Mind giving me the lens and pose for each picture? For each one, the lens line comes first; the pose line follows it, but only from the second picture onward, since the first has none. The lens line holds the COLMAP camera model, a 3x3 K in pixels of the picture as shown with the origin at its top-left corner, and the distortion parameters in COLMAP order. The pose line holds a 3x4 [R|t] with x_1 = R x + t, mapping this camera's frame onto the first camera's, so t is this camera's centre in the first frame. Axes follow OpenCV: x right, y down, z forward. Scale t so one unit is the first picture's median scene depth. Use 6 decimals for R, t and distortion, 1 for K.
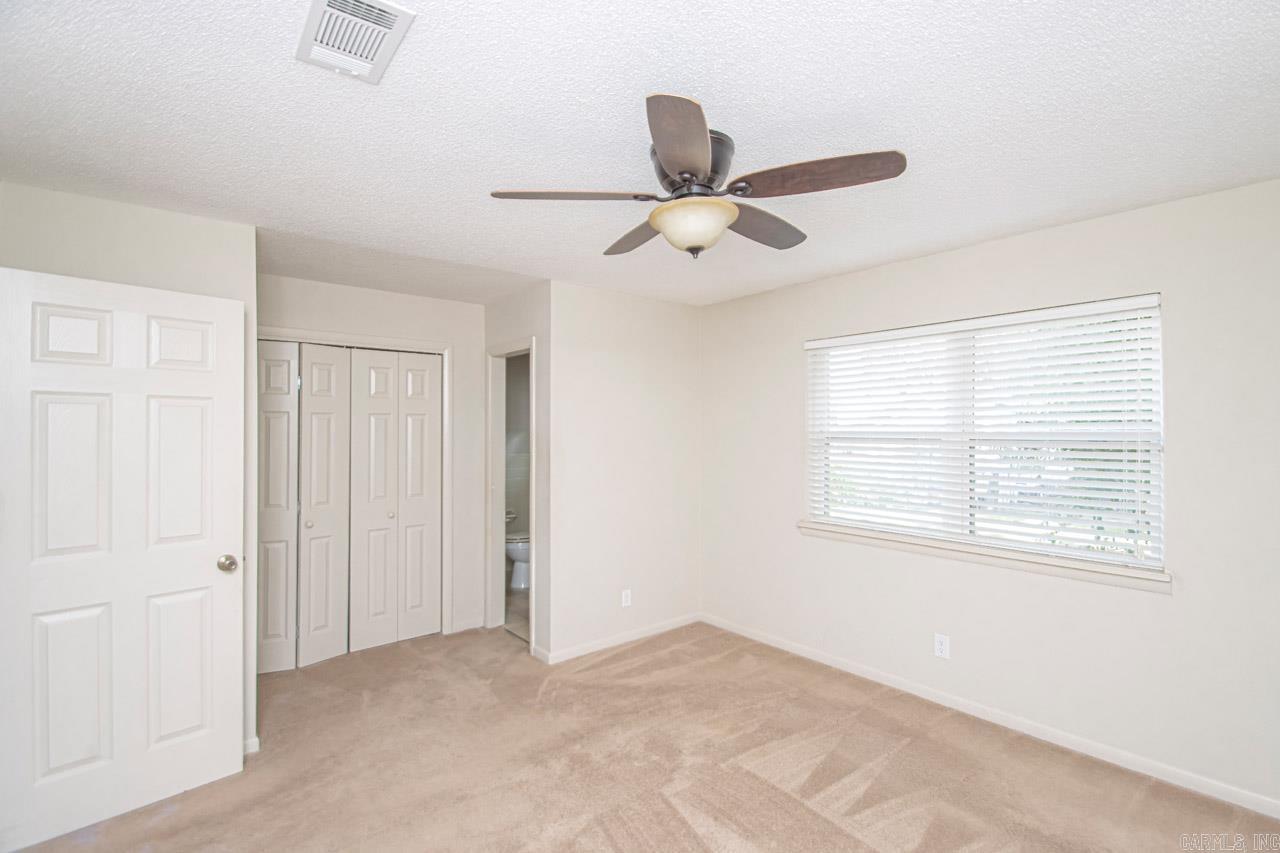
lens RADIAL K [[592.4, 0, 652.1], [0, 592.4, 426.6], [0, 0, 1]] dist [0.012440, -0.016593]
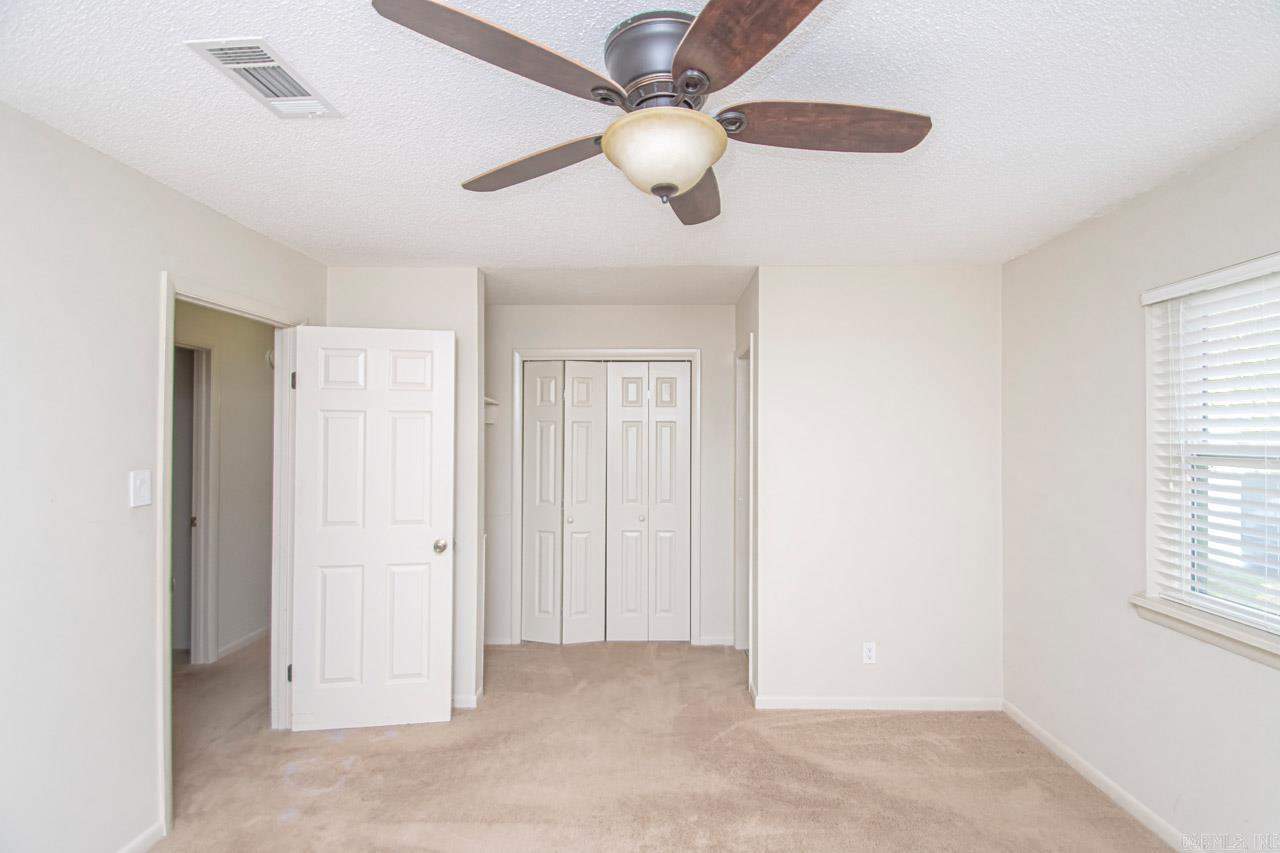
lens RADIAL K [[592.4, 0, 652.1], [0, 592.4, 426.6], [0, 0, 1]] dist [0.012440, -0.016593]
pose [[0.758029, -0.004302, -0.652207, 0.298663], [-0.001043, 0.999969, -0.007808, -0.004747], [0.652220, 0.006599, 0.758001, 0.255811]]
